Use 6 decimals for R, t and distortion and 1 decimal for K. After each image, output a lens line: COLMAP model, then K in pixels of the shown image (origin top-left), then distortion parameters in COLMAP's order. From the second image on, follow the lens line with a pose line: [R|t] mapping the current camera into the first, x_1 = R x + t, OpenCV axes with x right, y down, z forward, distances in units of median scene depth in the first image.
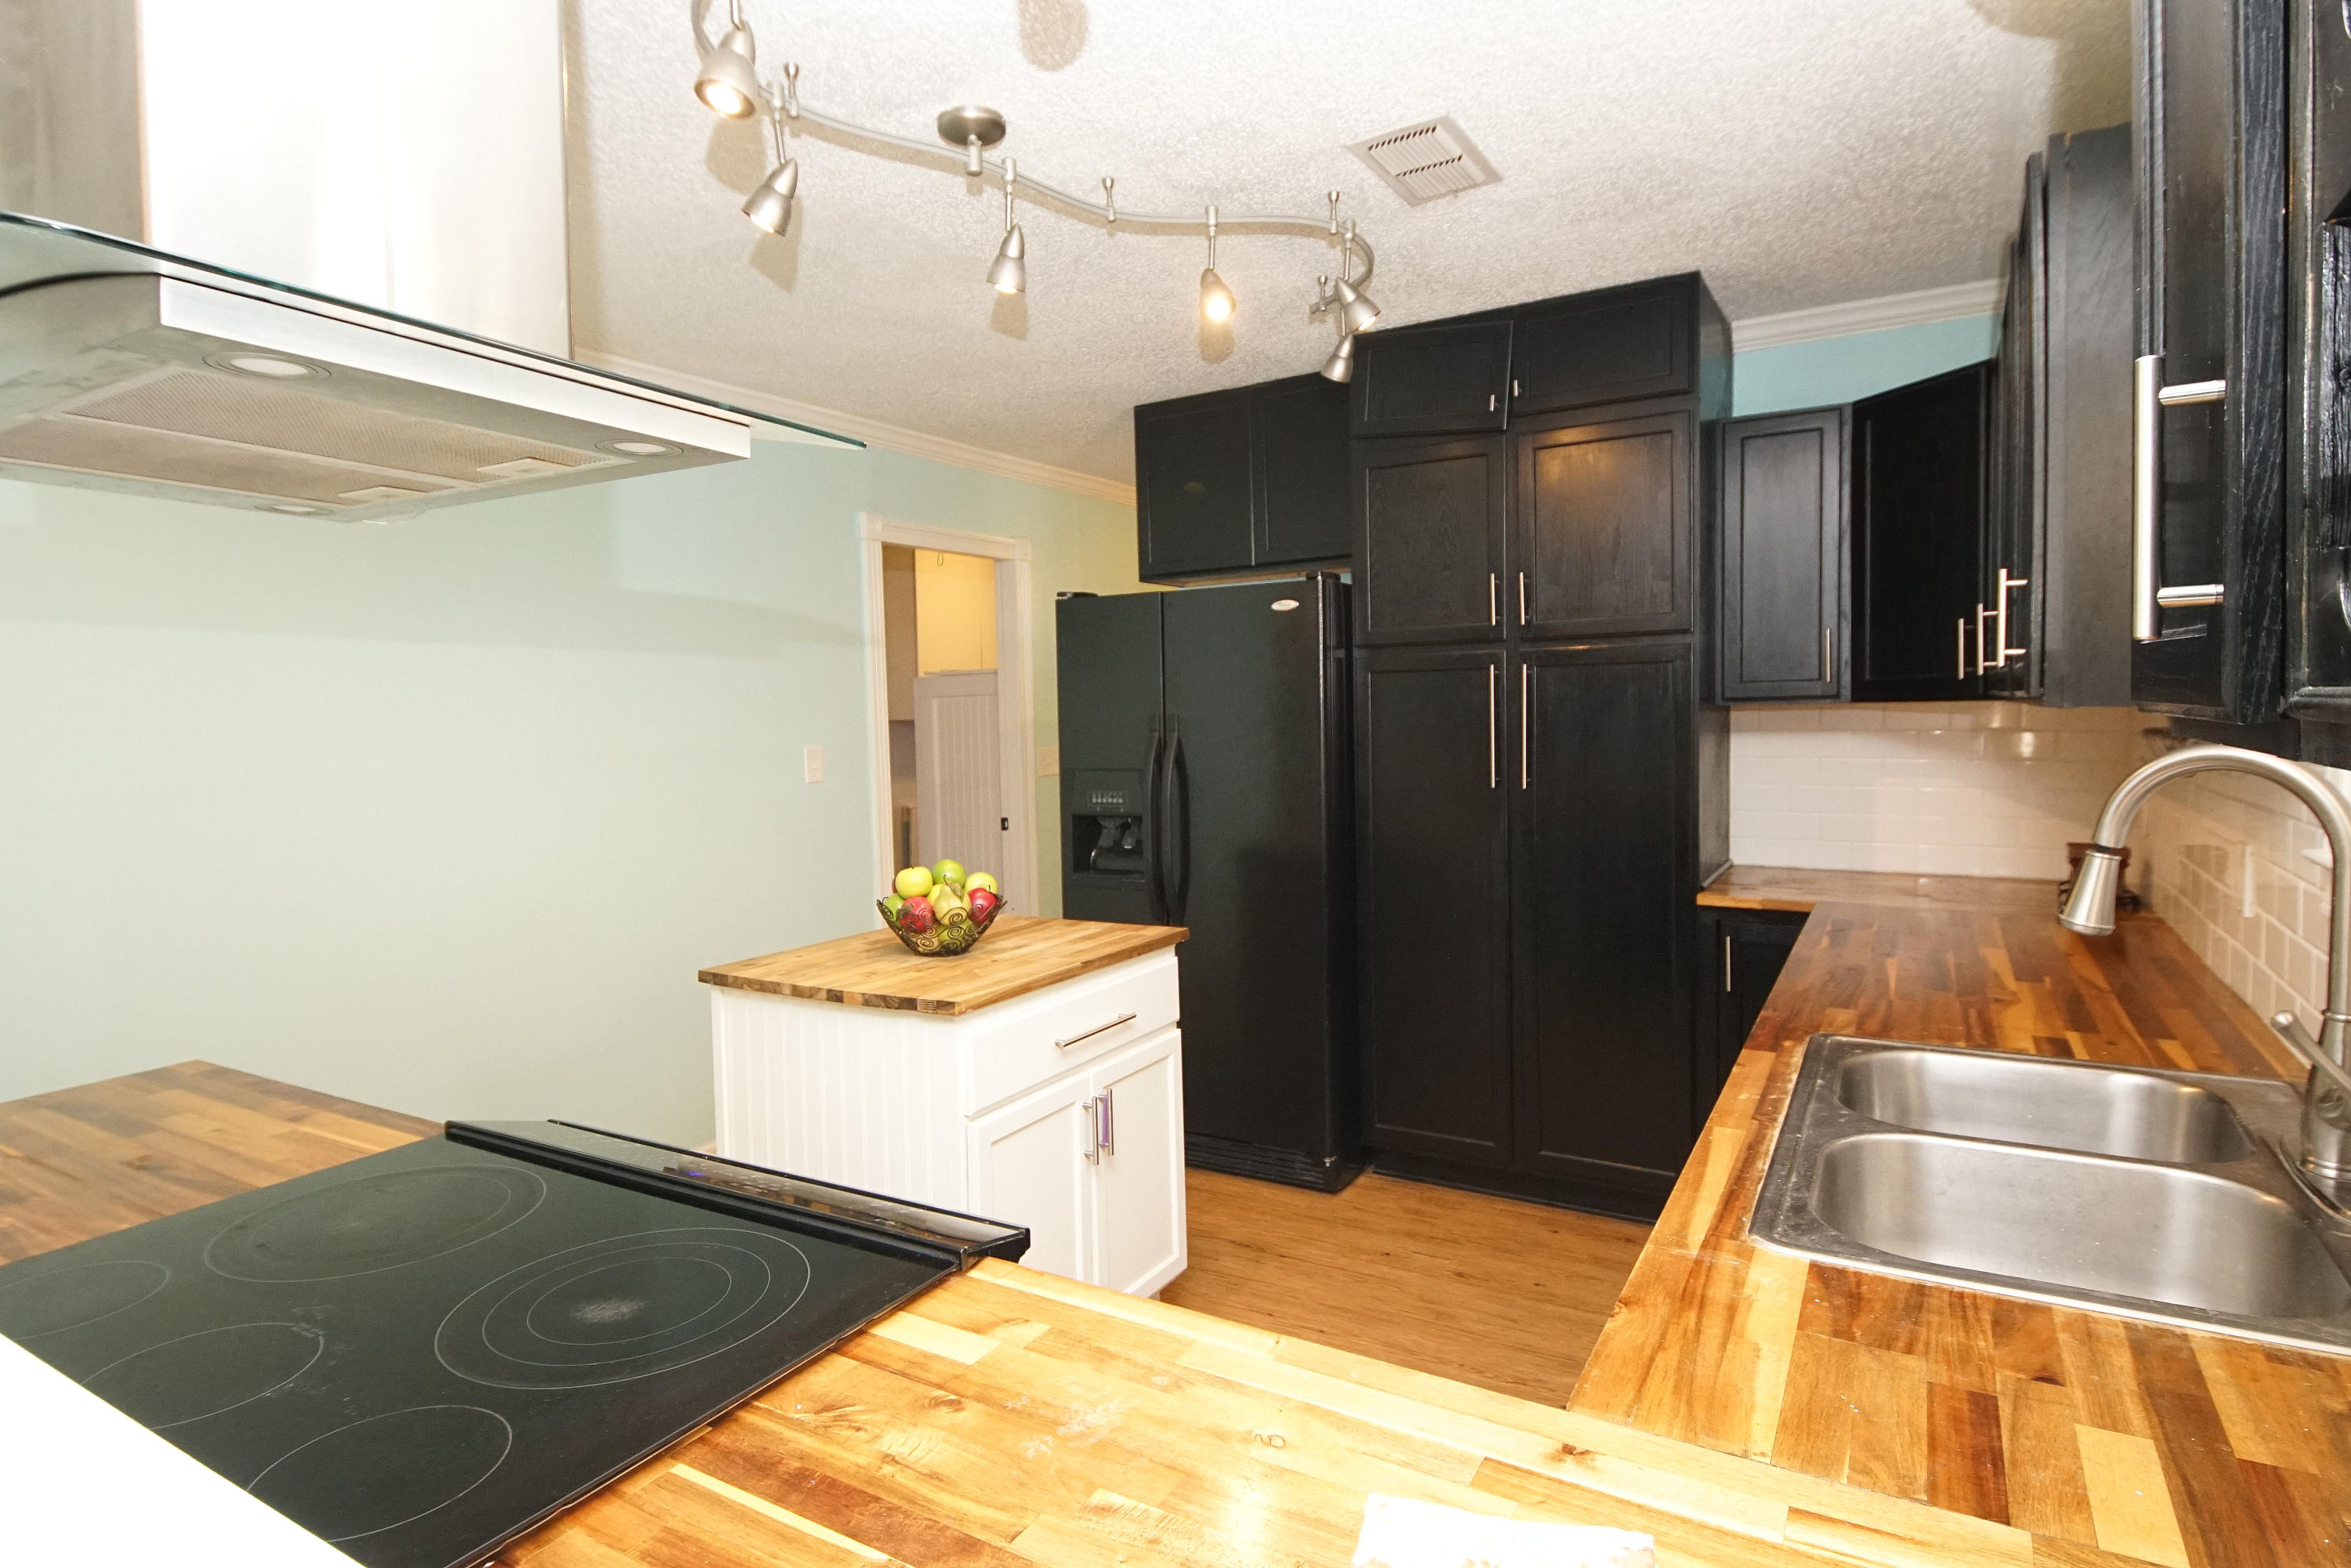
lens RADIAL K [[1259.9, 0, 1159.2], [0, 1259.9, 776.6], [0, 0, 1]] dist [0.021952, -0.014759]
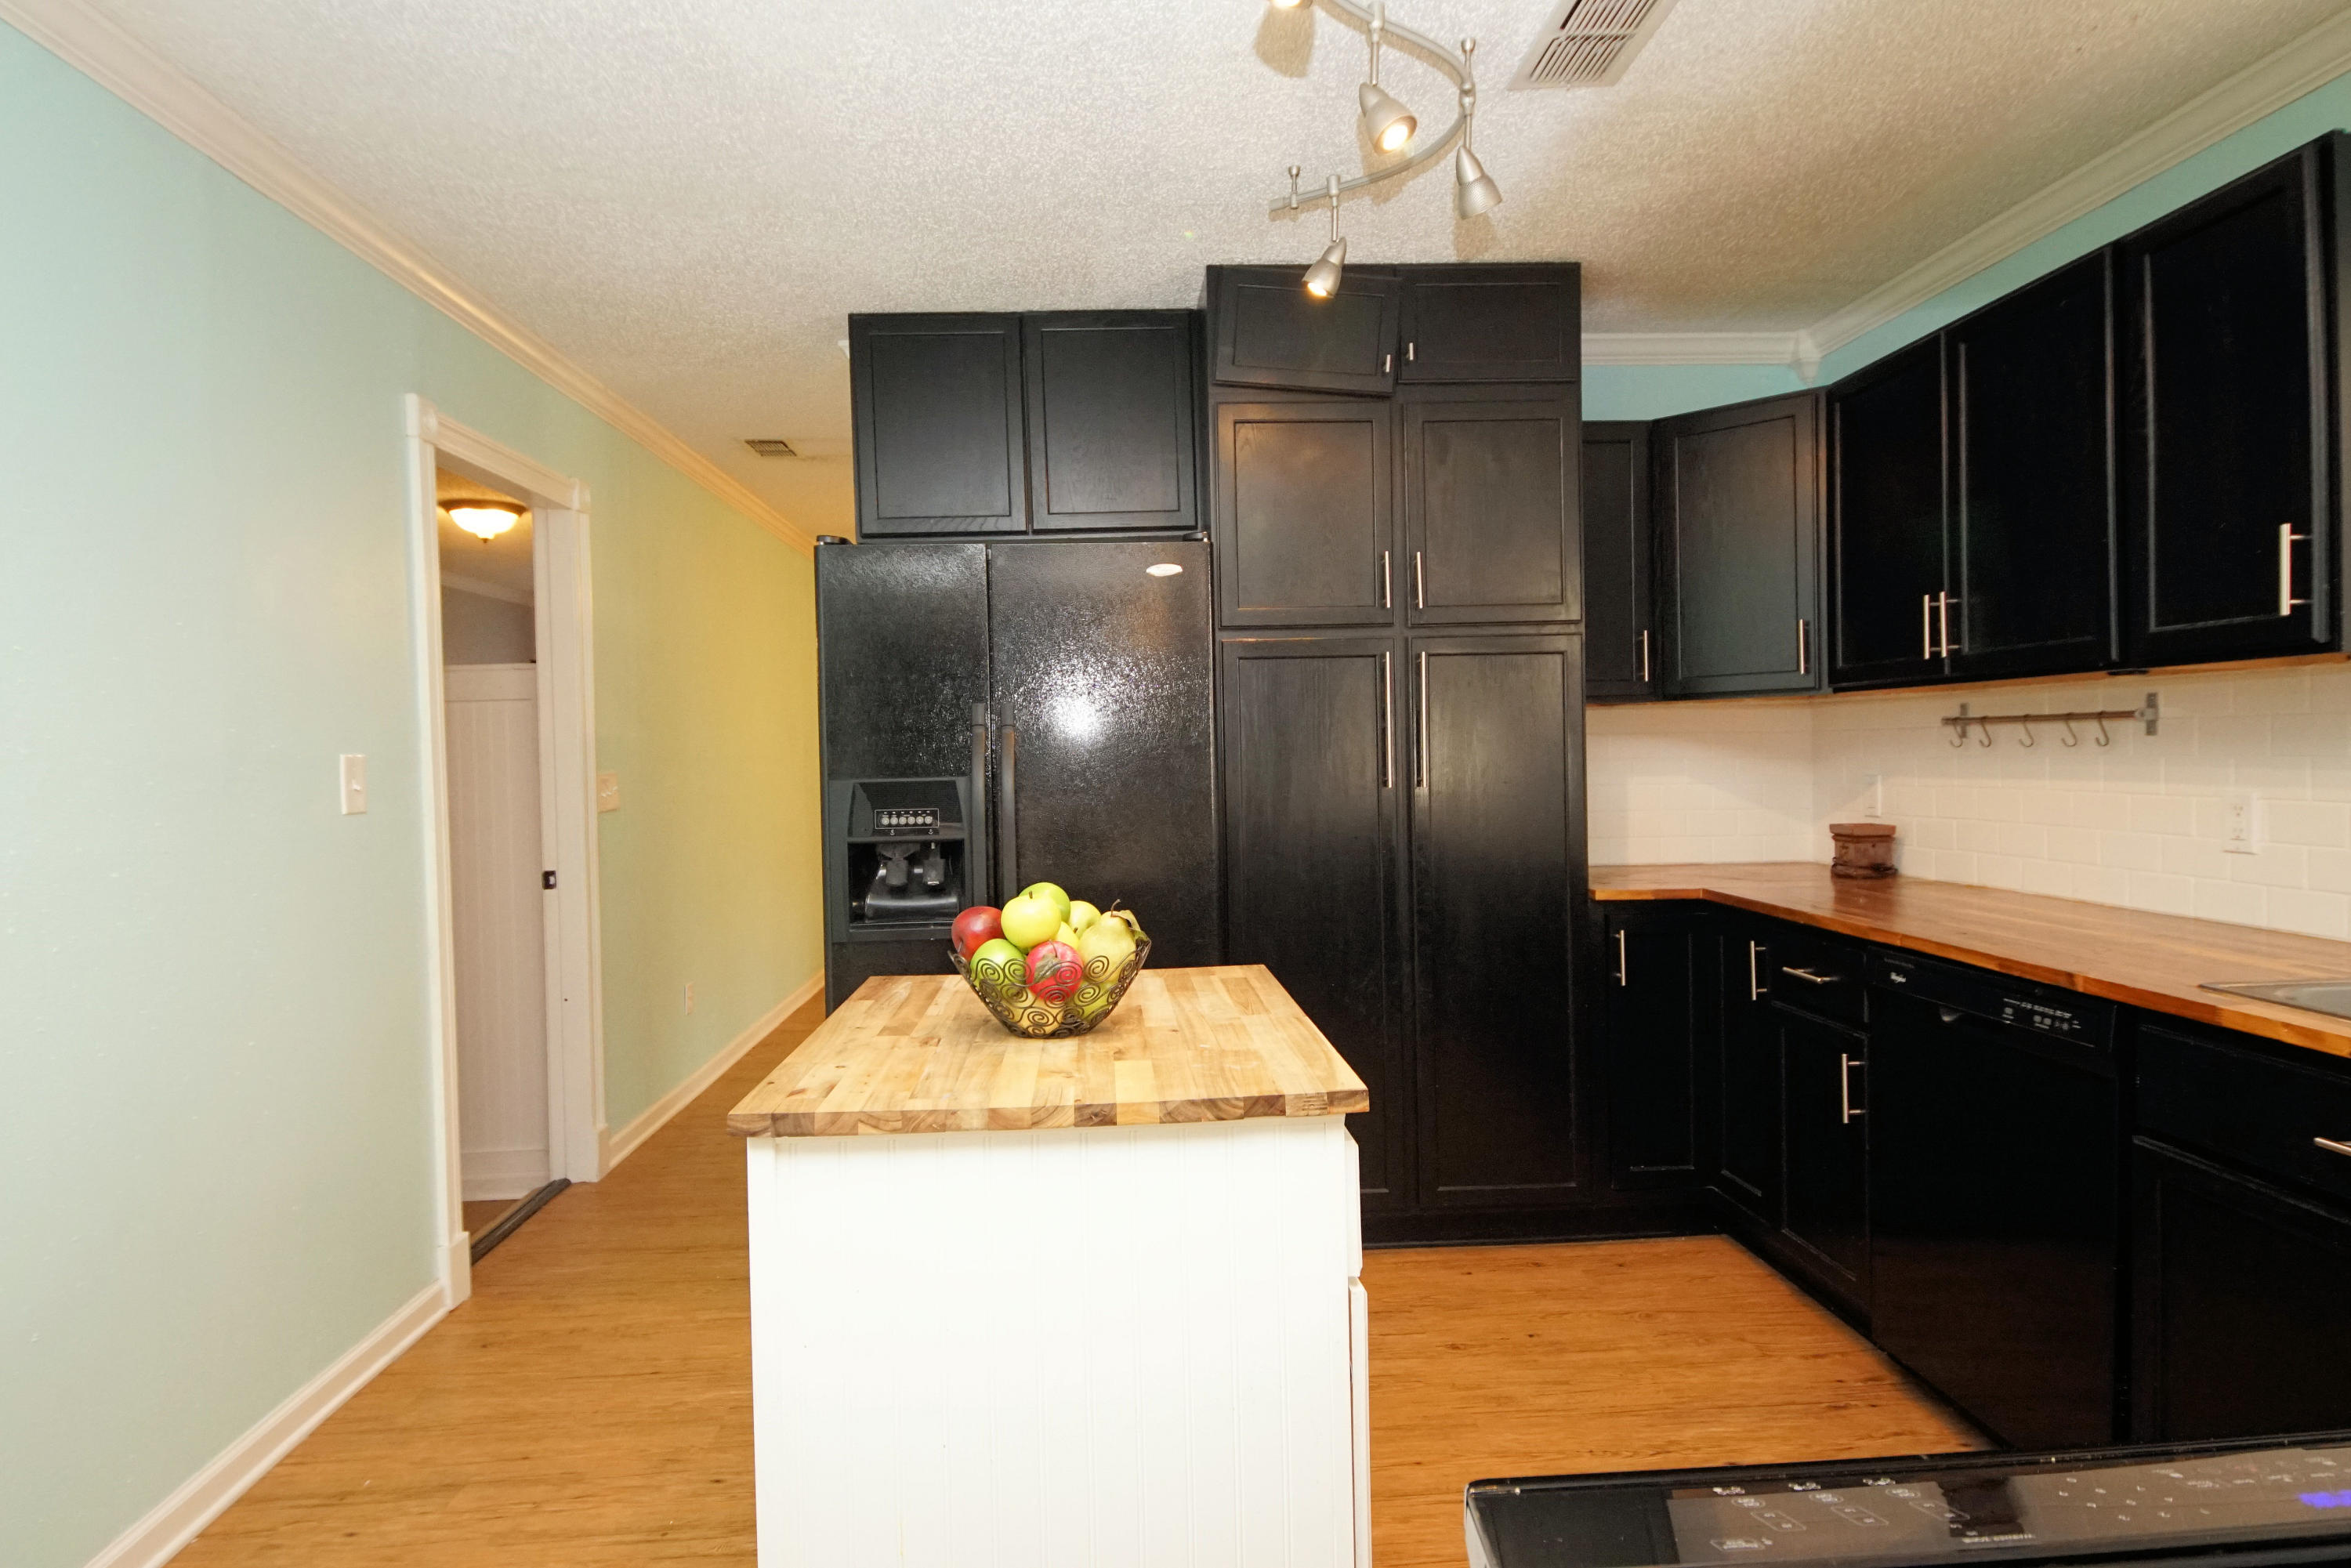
lens RADIAL K [[1259.9, 0, 1171.1], [0, 1259.9, 780.5], [0, 0, 1]] dist [0.021952, -0.014759]
pose [[0.828882, -0.005973, 0.559391, -0.390867], [0.032554, 0.998763, -0.037573, 0.033723], [-0.558475, 0.049354, 0.828052, 0.365223]]
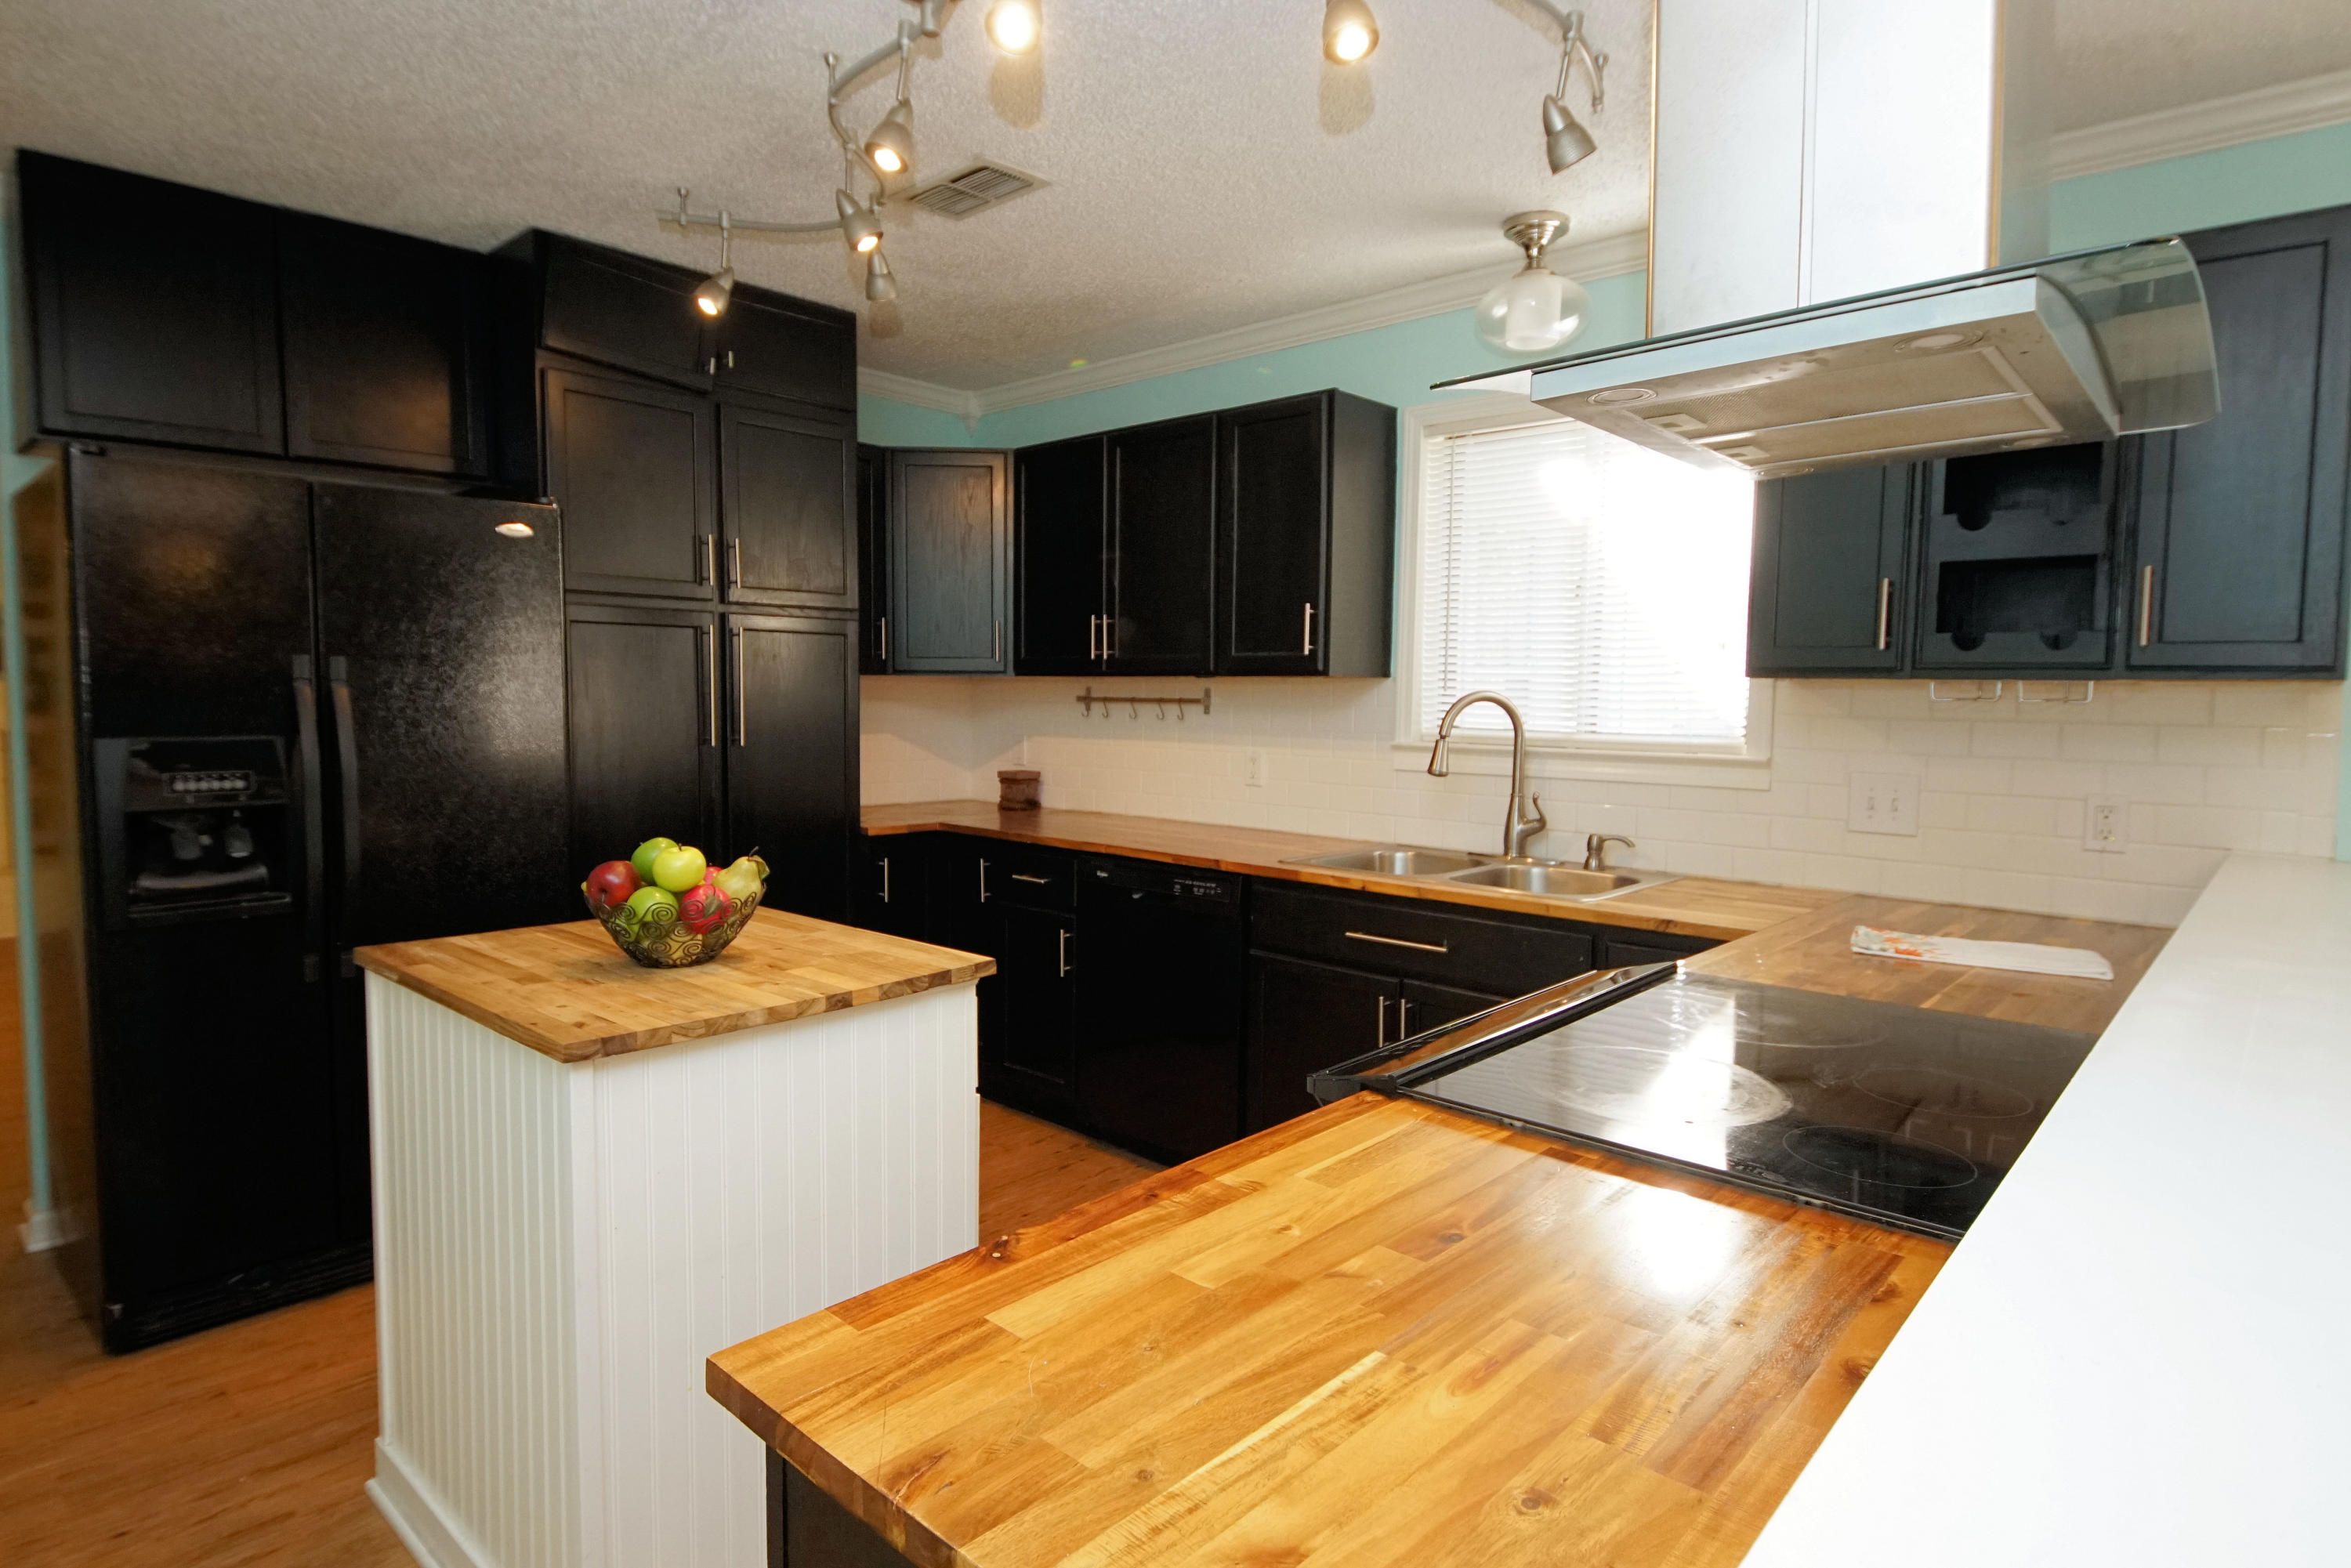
lens RADIAL K [[1259.9, 0, 1153.5], [0, 1259.9, 789.6], [0, 0, 1]] dist [0.021952, -0.014759]
pose [[0.202793, -0.050708, 0.977908, -0.700223], [0.039266, 0.998276, 0.043622, 0.013713], [-0.978434, 0.029552, 0.204435, 0.474528]]
